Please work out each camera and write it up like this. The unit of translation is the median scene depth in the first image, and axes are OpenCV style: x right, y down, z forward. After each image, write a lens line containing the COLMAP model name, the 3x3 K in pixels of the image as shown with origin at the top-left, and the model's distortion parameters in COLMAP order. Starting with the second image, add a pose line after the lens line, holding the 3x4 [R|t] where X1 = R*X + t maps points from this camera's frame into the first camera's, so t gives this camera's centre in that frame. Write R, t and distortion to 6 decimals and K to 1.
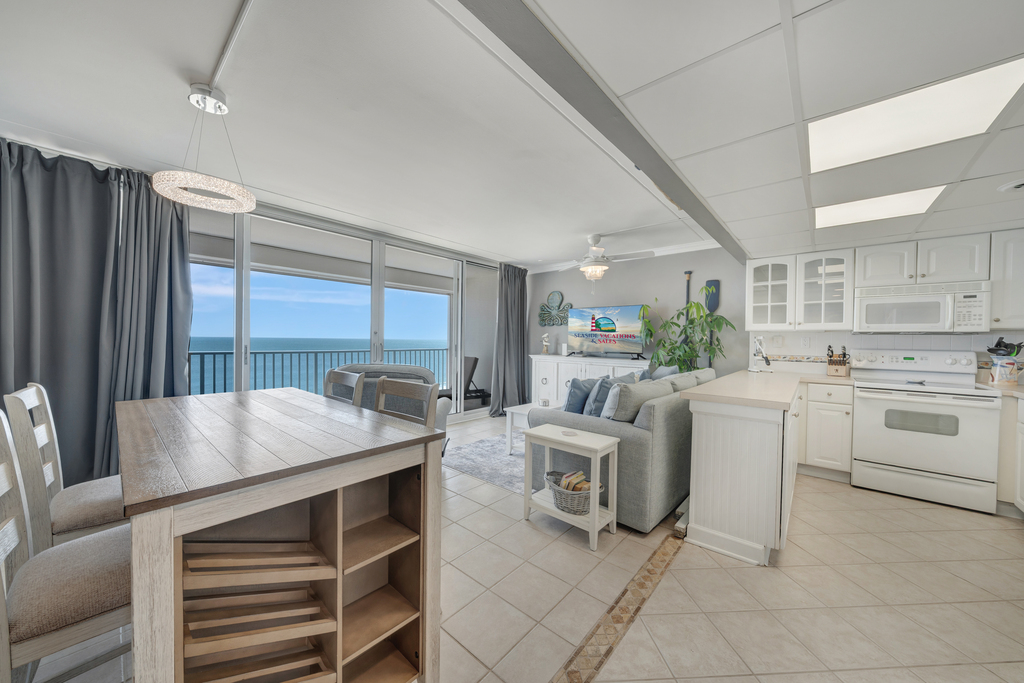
lens RADIAL K [[353.8, 0, 497.5], [0, 353.8, 342.0], [0, 0, 1]] dist [-0.010633, 0.000166]
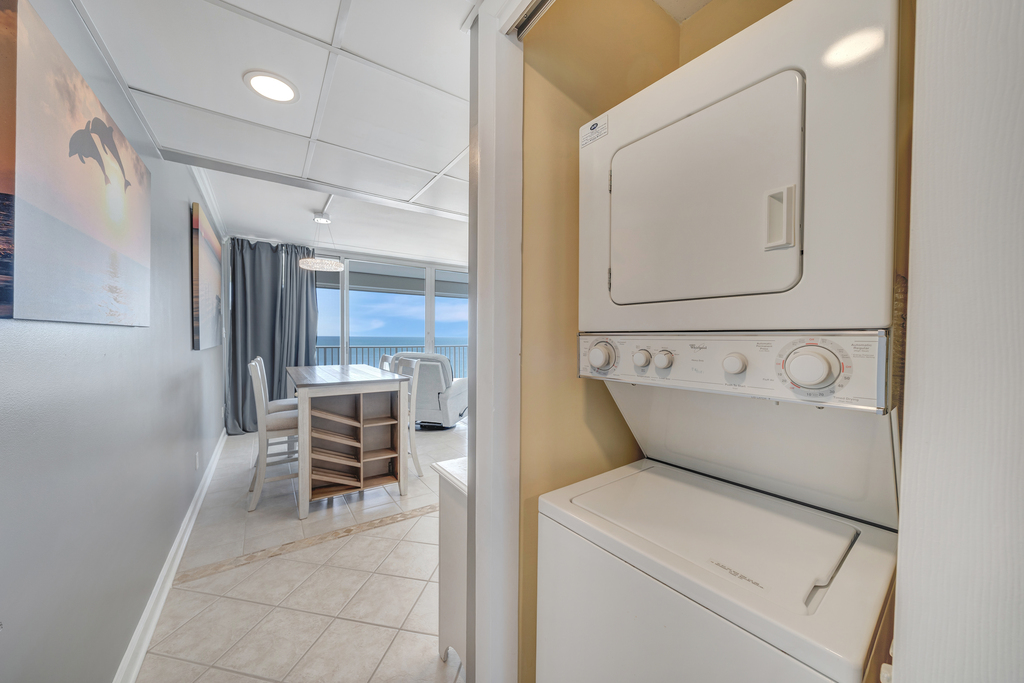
lens RADIAL K [[353.8, 0, 503.9], [0, 353.8, 344.5], [0, 0, 1]] dist [-0.010633, 0.000166]
pose [[0.971348, 0.004372, -0.237621, 0.526612], [-0.001420, 0.999920, 0.012590, 0.004602], [0.237657, -0.011892, 0.971276, -0.570739]]
